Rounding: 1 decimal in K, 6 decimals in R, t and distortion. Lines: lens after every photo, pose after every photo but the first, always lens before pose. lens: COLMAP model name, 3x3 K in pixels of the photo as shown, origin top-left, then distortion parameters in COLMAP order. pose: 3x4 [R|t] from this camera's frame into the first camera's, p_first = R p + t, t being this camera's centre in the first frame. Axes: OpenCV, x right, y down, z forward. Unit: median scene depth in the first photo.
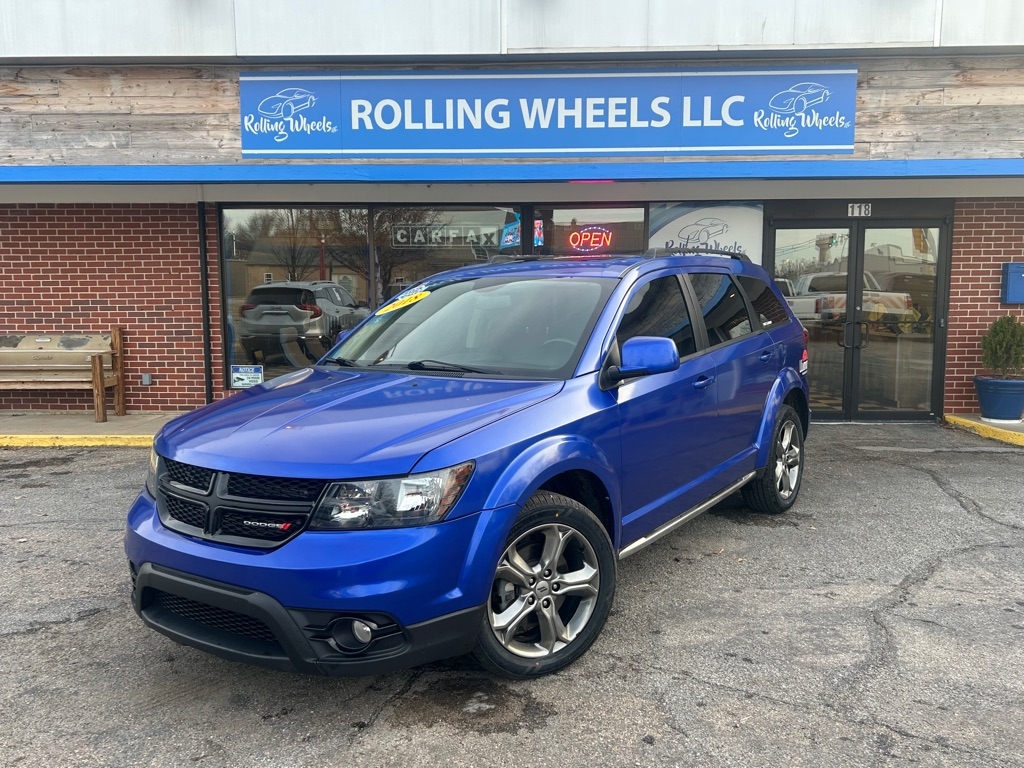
lens RADIAL K [[828.2, 0, 530.4], [0, 828.2, 395.0], [0, 0, 1]] dist [0.017732, -0.012578]
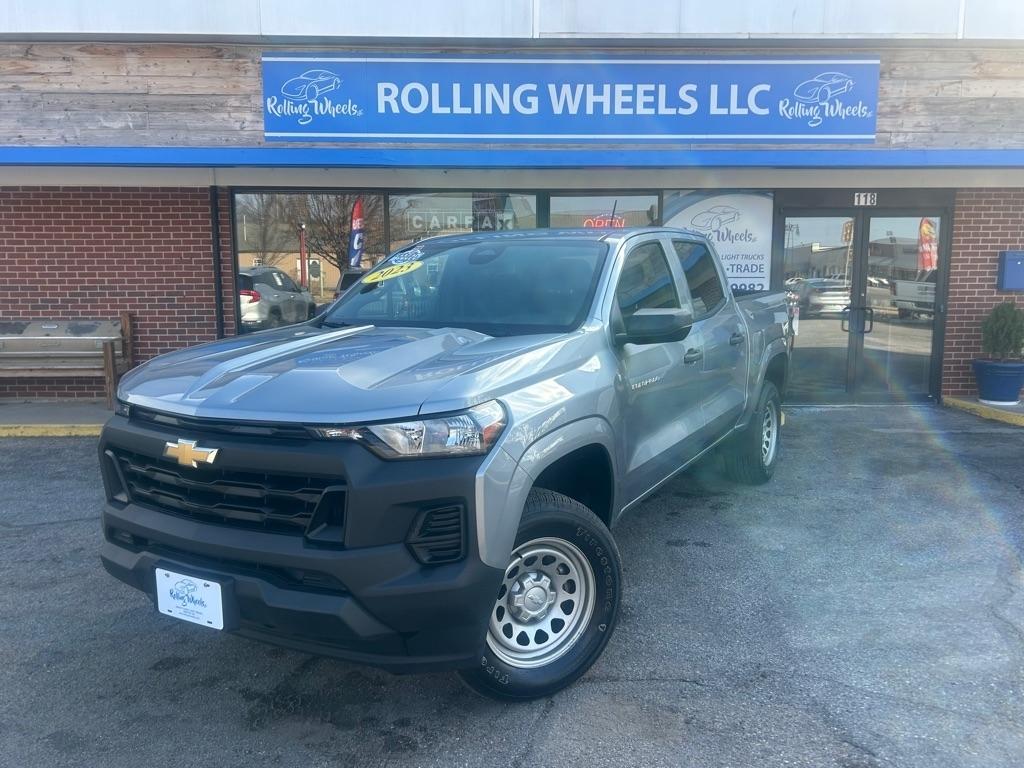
lens RADIAL K [[772.4, 0, 515.4], [0, 772.4, 393.5], [0, 0, 1]] dist [0.023181, -0.022345]
pose [[0.998452, -0.006492, 0.055235, -0.105541], [0.005039, 0.999639, 0.026396, -0.009963], [-0.055387, -0.026077, 0.998124, 0.062610]]
